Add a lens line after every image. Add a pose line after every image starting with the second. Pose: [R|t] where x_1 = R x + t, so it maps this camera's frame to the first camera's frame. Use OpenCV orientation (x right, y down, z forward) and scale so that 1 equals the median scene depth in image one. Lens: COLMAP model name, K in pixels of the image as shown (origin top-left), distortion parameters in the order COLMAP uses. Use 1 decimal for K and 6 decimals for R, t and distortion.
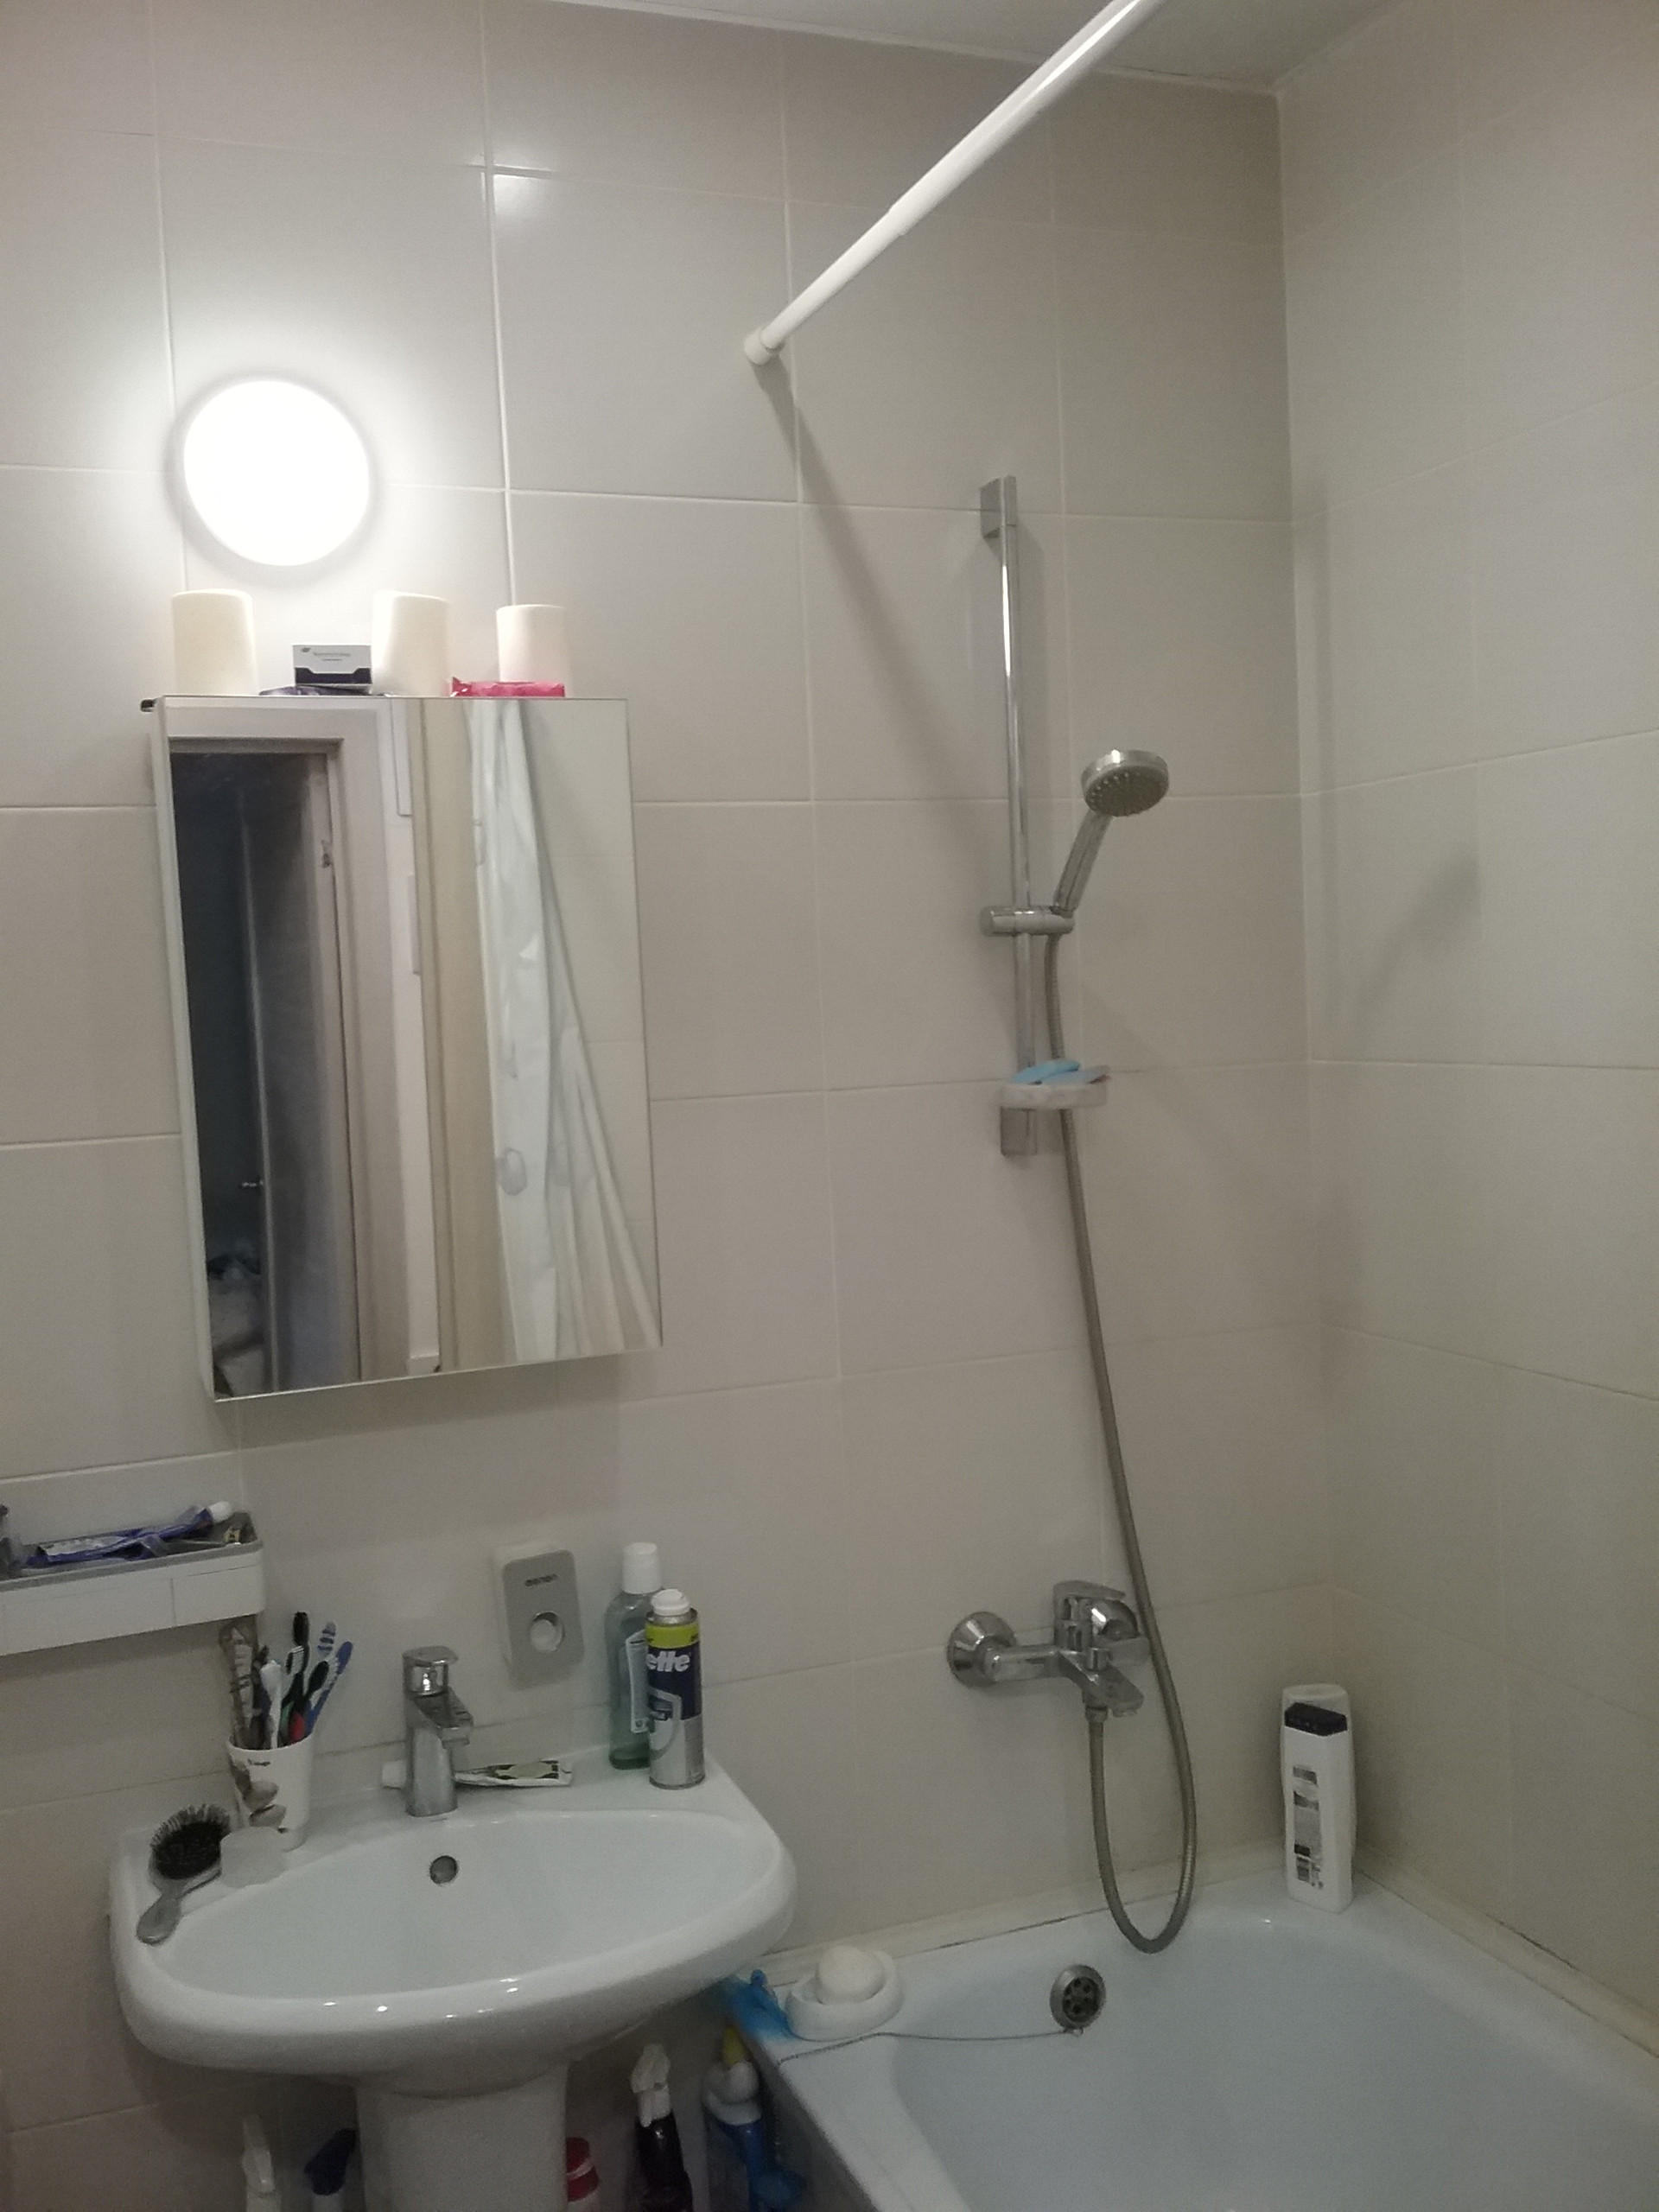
lens RADIAL K [[2042.8, 0, 805.4], [0, 2042.8, 1105.4], [0, 0, 1]] dist [0.106421, -0.229160]
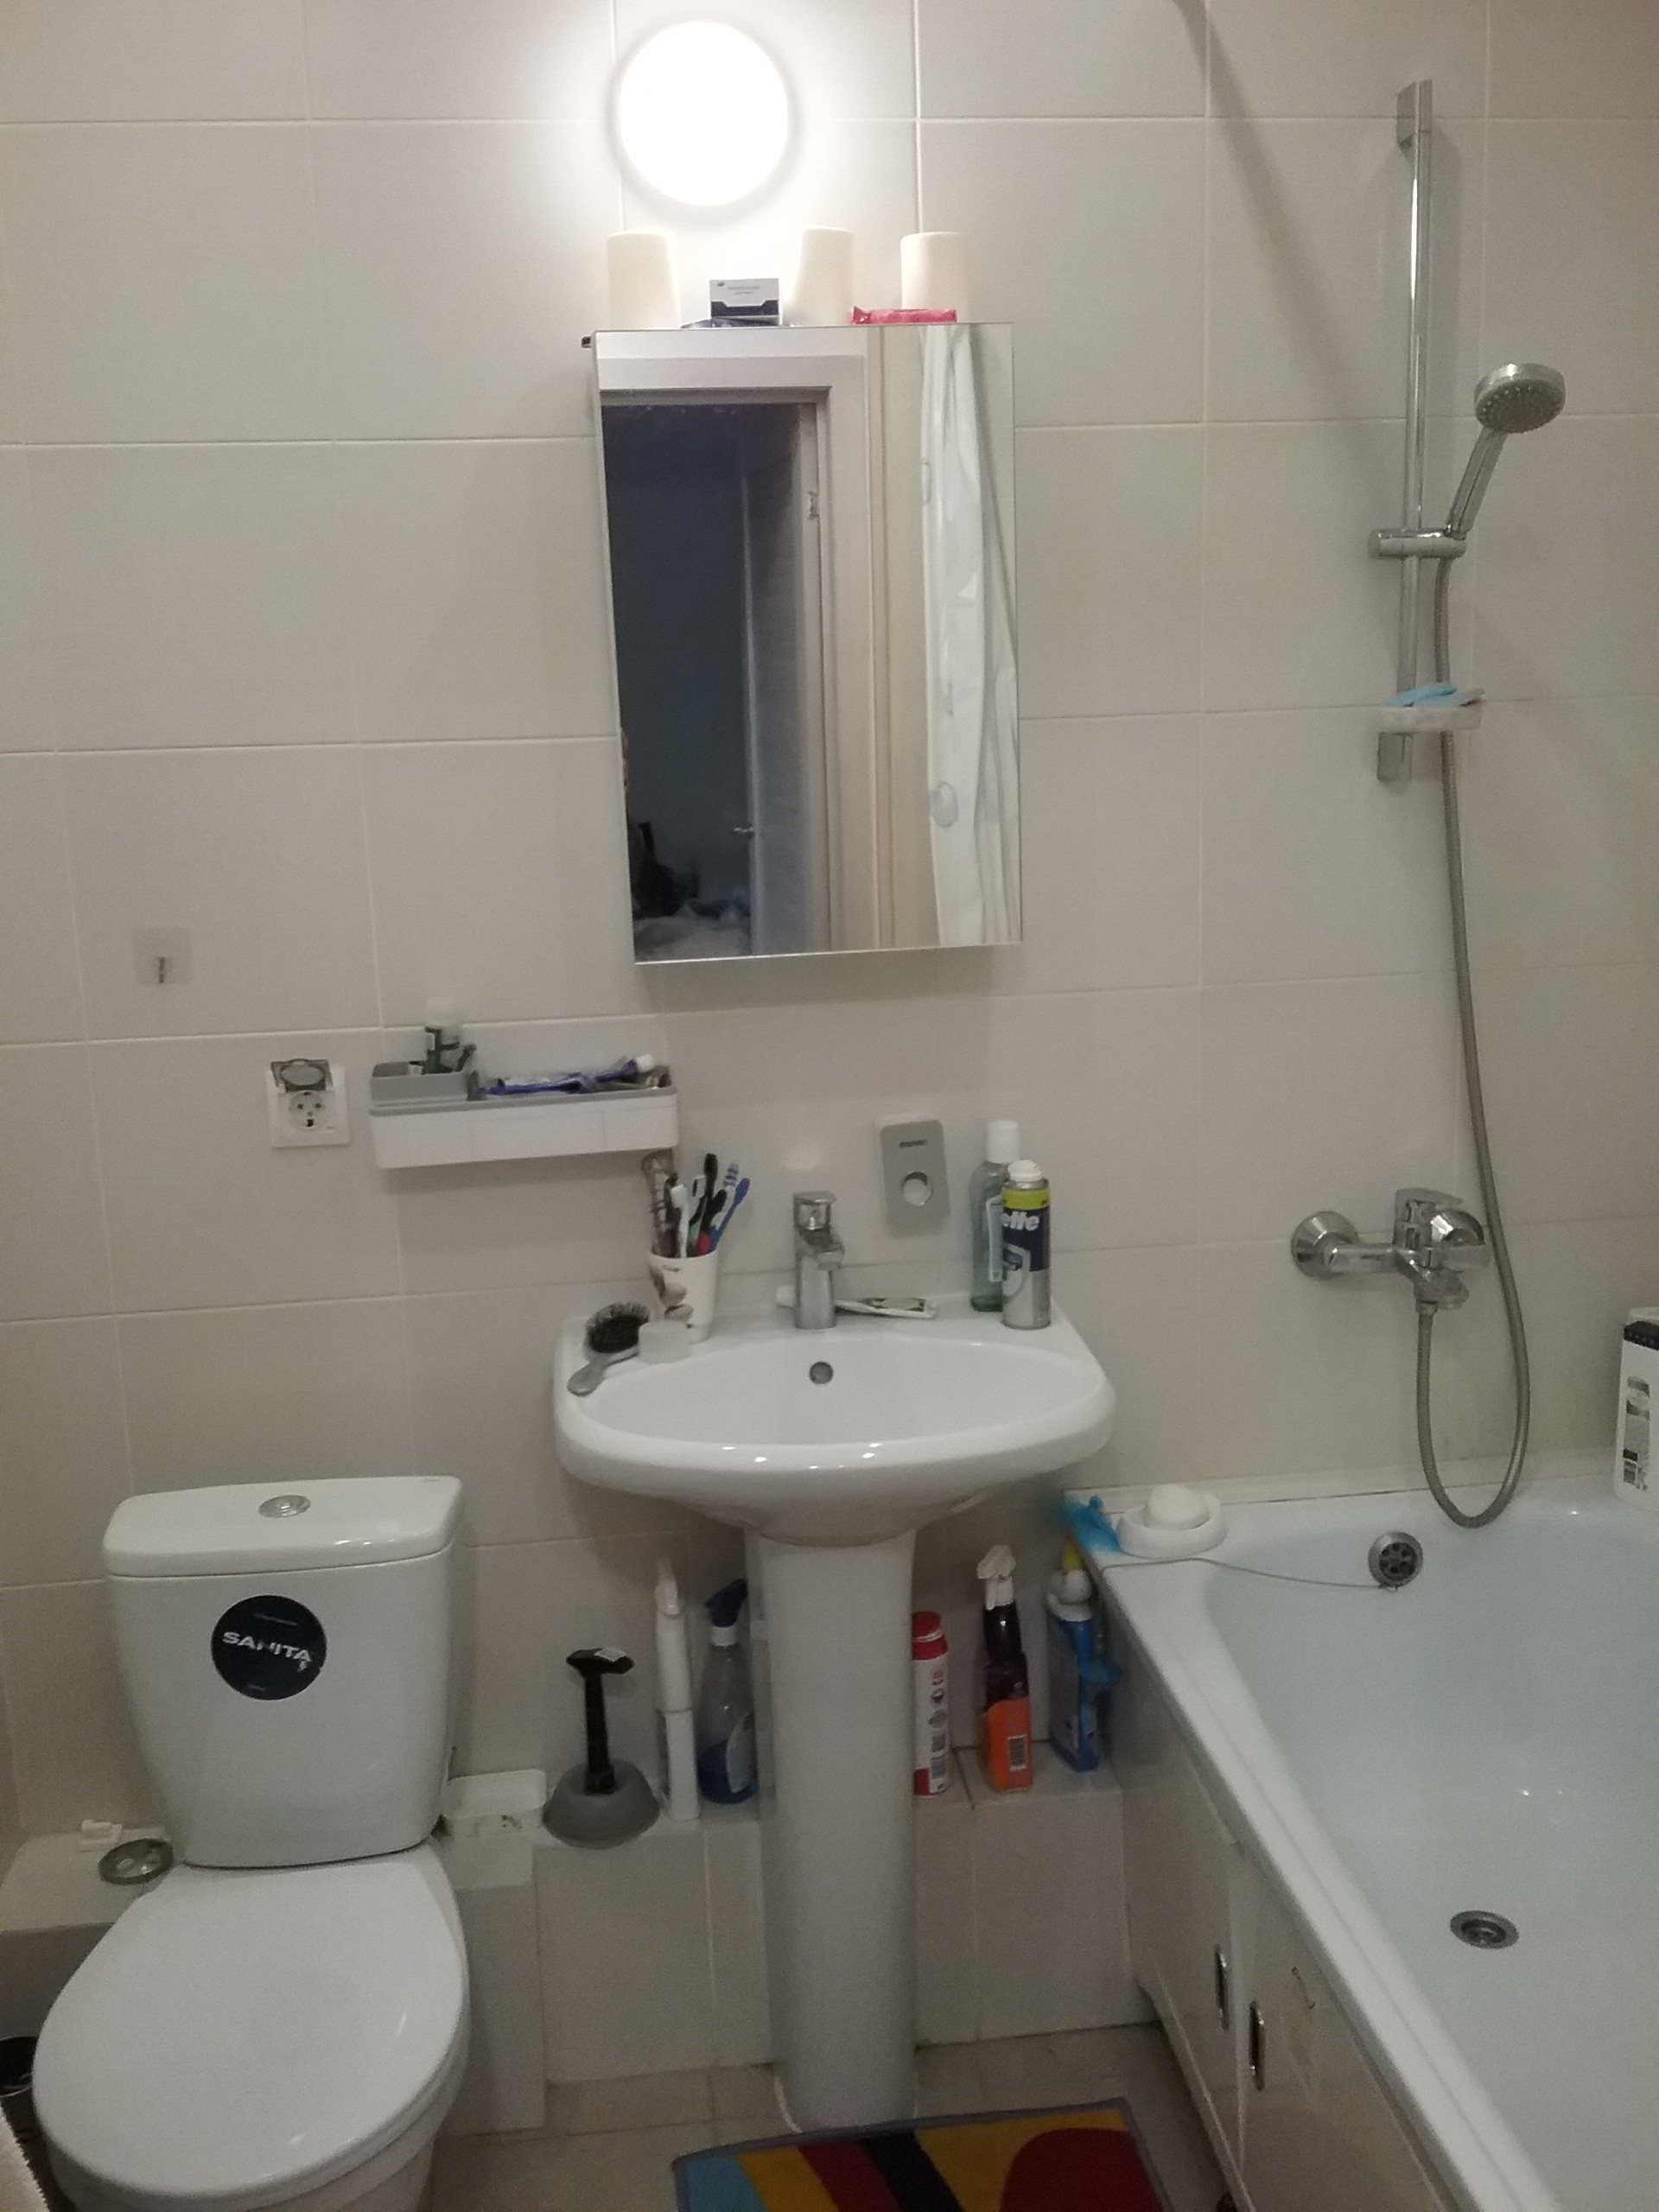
lens RADIAL K [[2042.8, 0, 805.4], [0, 2042.8, 1105.4], [0, 0, 1]] dist [0.106421, -0.229160]
pose [[0.968721, 0.063783, -0.239816, 0.080392], [-0.025728, 0.987010, 0.158586, 0.030467], [0.246816, -0.147456, 0.957778, -0.093487]]
